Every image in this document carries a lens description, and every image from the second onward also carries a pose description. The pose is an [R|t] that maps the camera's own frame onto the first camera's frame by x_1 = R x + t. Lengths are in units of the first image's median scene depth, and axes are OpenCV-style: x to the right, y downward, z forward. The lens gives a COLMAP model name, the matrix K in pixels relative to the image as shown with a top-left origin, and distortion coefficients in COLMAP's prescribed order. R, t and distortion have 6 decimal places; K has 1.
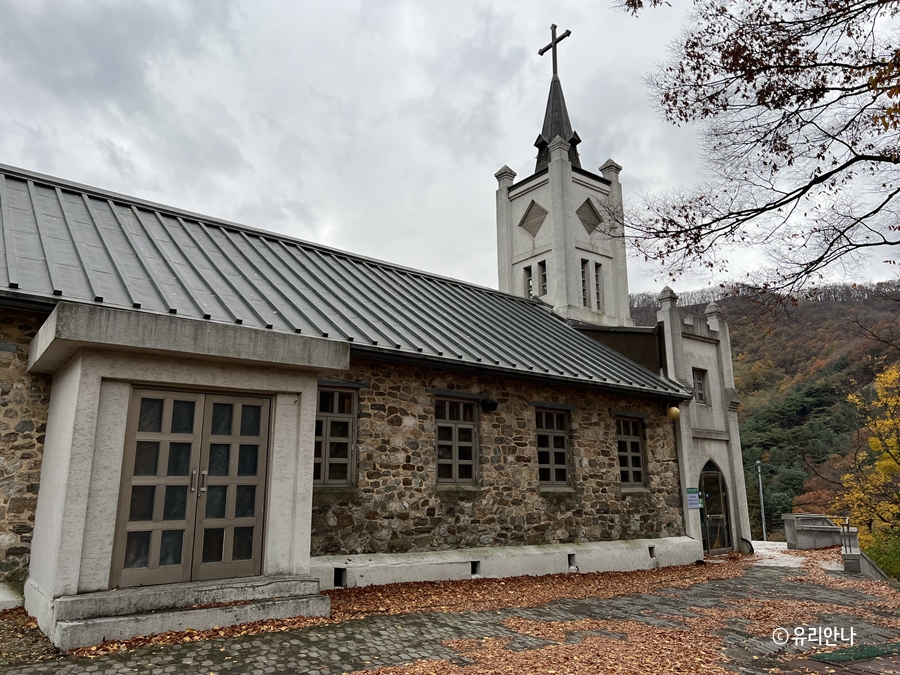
lens RADIAL K [[657.4, 0, 450.0], [0, 657.4, 337.5], [0, 0, 1]] dist [0.027633, -0.006406]
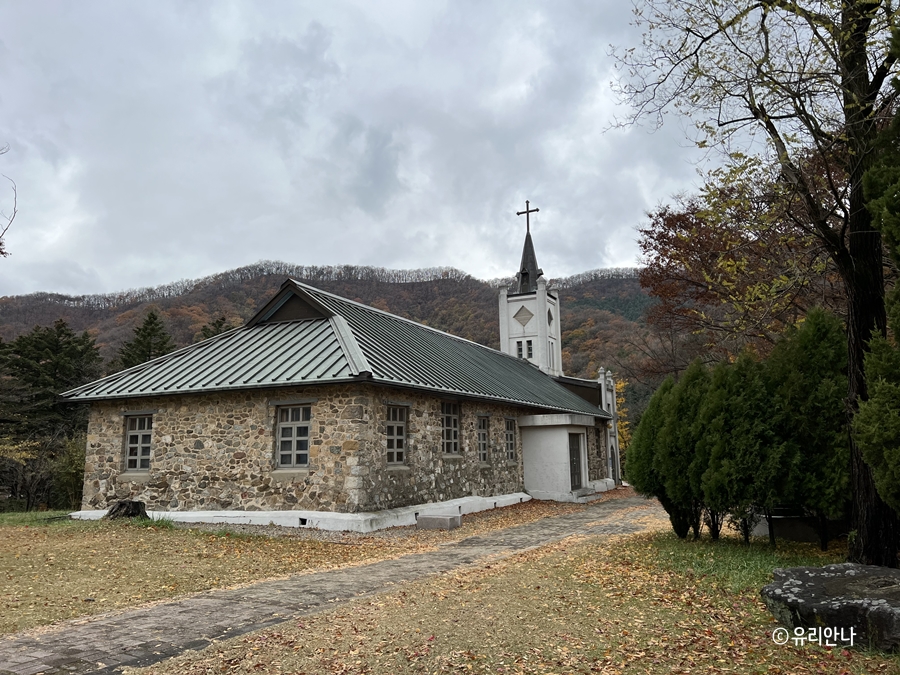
lens RADIAL K [[657.4, 0, 450.0], [0, 657.4, 337.5], [0, 0, 1]] dist [0.027633, -0.006406]
pose [[0.904524, 0.063576, 0.421657, -0.774856], [-0.086970, 0.995544, 0.036459, -0.153568], [-0.417460, -0.069650, 0.906022, -0.563303]]
